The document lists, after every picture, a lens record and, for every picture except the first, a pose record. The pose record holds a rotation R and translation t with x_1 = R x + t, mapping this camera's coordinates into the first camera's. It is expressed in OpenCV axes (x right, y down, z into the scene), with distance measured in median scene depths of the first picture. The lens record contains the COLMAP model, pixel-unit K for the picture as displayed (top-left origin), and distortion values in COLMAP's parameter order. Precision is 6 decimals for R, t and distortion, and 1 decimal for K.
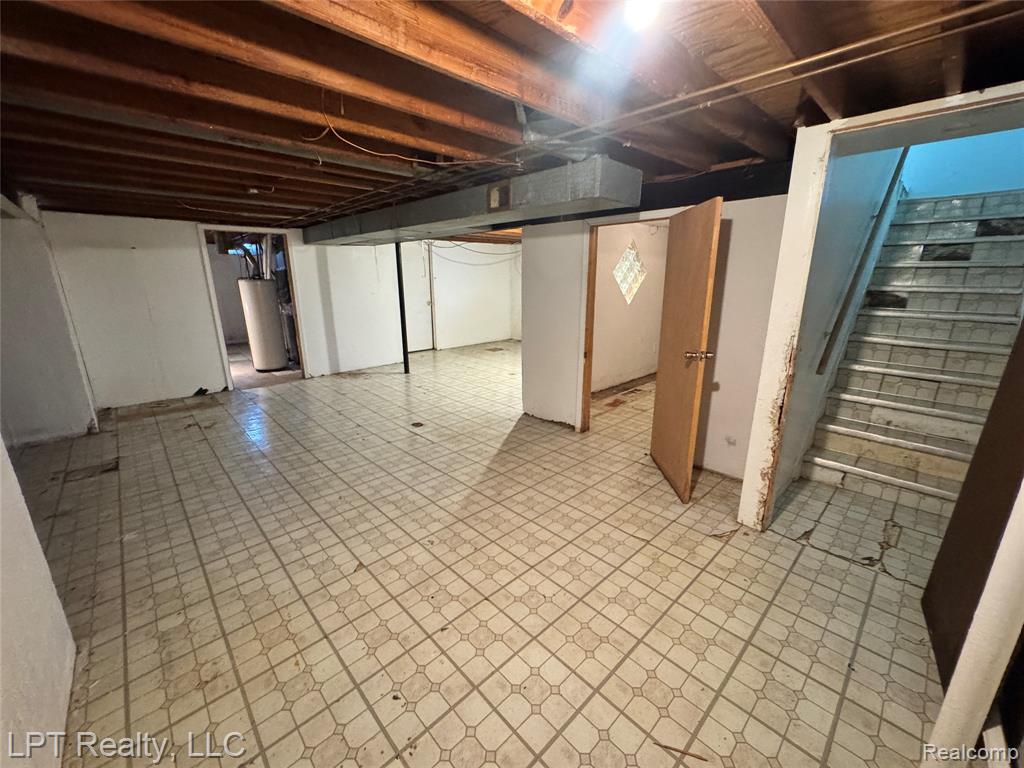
lens RADIAL K [[411.5, 0, 512.8], [0, 411.5, 381.5], [0, 0, 1]] dist [-0.000735, 0.000061]
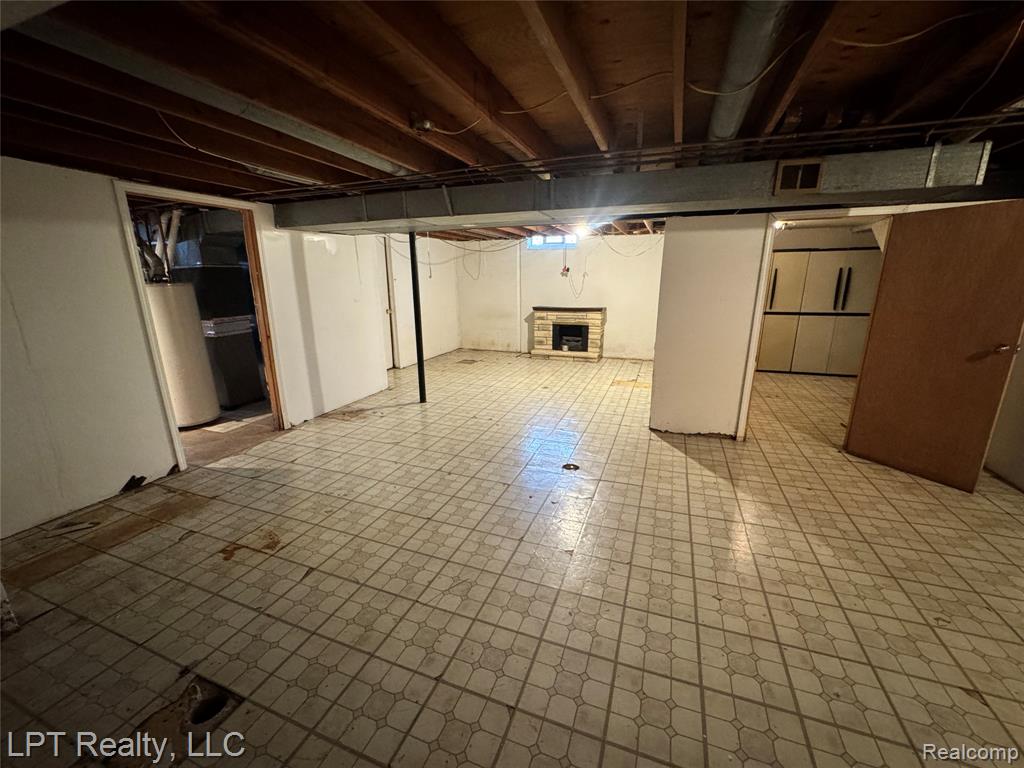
lens RADIAL K [[417.4, 0, 514.4], [0, 417.4, 370.1], [0, 0, 1]] dist [-0.001121, -0.000147]
pose [[0.899728, -0.095749, 0.425819, -0.542123], [0.111289, 0.993719, -0.011702, -0.064679], [-0.422024, 0.057918, 0.904733, 0.282242]]
